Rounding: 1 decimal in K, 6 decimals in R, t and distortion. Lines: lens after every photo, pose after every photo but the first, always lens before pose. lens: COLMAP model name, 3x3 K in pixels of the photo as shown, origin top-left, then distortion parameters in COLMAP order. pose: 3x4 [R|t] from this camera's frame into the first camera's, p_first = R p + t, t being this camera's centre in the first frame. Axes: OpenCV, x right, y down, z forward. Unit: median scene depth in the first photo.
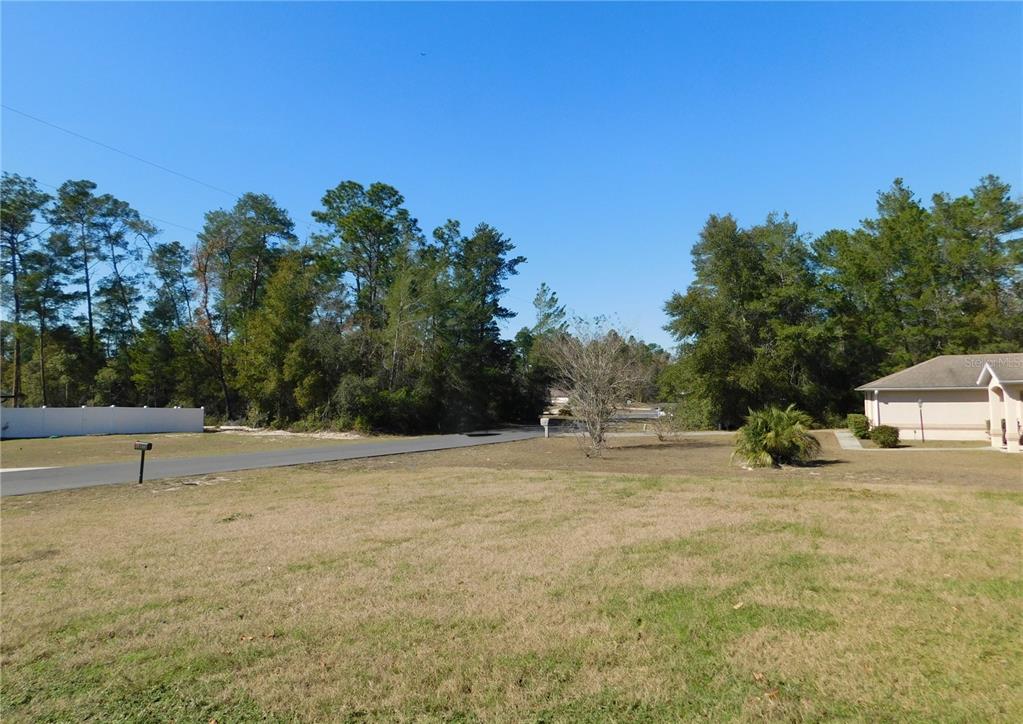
lens RADIAL K [[704.2, 0, 507.2], [0, 704.2, 354.6], [0, 0, 1]] dist [-0.046905, 0.008617]
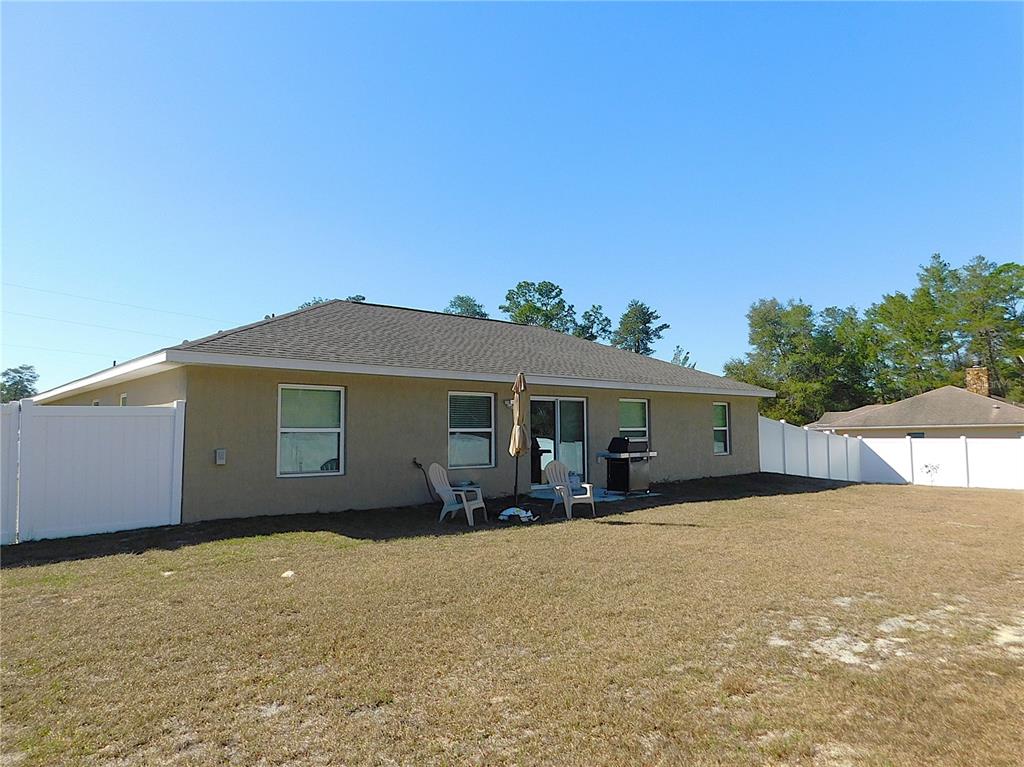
lens RADIAL K [[684.1, 0, 509.0], [0, 684.1, 382.4], [0, 0, 1]] dist [-0.061066, 0.033358]
pose [[0.936251, -0.027309, -0.350268, 0.225192], [0.020026, 0.999502, -0.024399, -0.013313], [0.350760, 0.015830, 0.936332, -0.297331]]
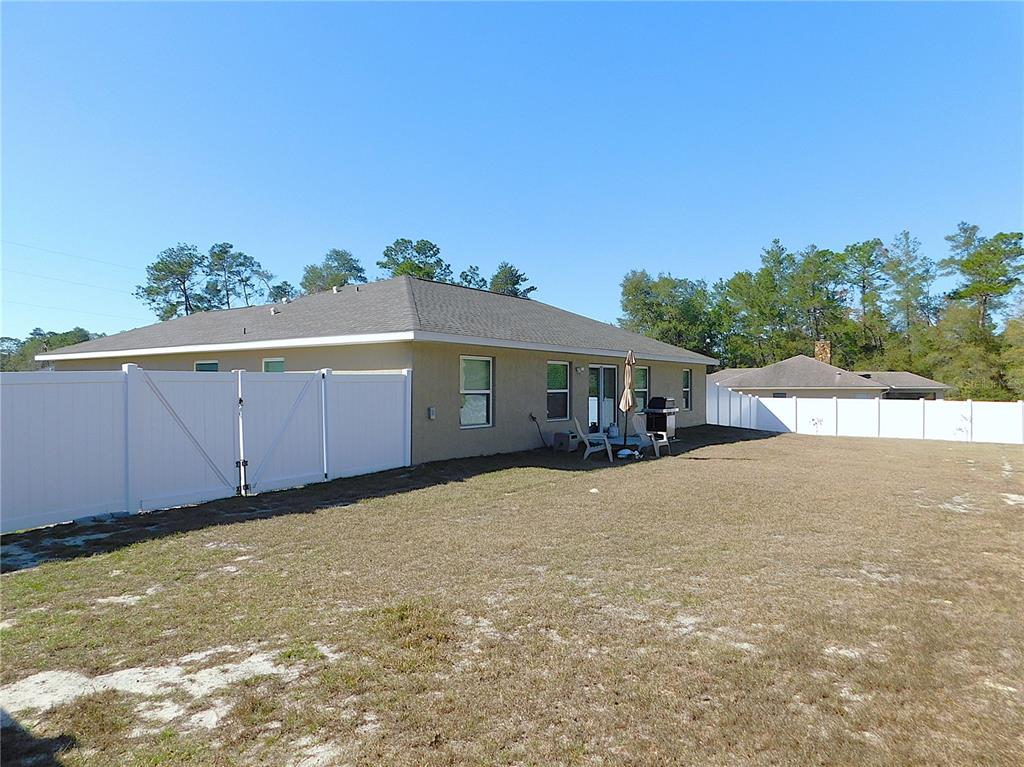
lens RADIAL K [[684.1, 0, 511.7], [0, 684.1, 386.6], [0, 0, 1]] dist [-0.061066, 0.033358]
pose [[0.993805, 0.007680, -0.110876, 0.154131], [-0.002059, 0.998711, 0.050721, -0.019103], [0.111122, -0.050178, 0.992539, -0.369563]]
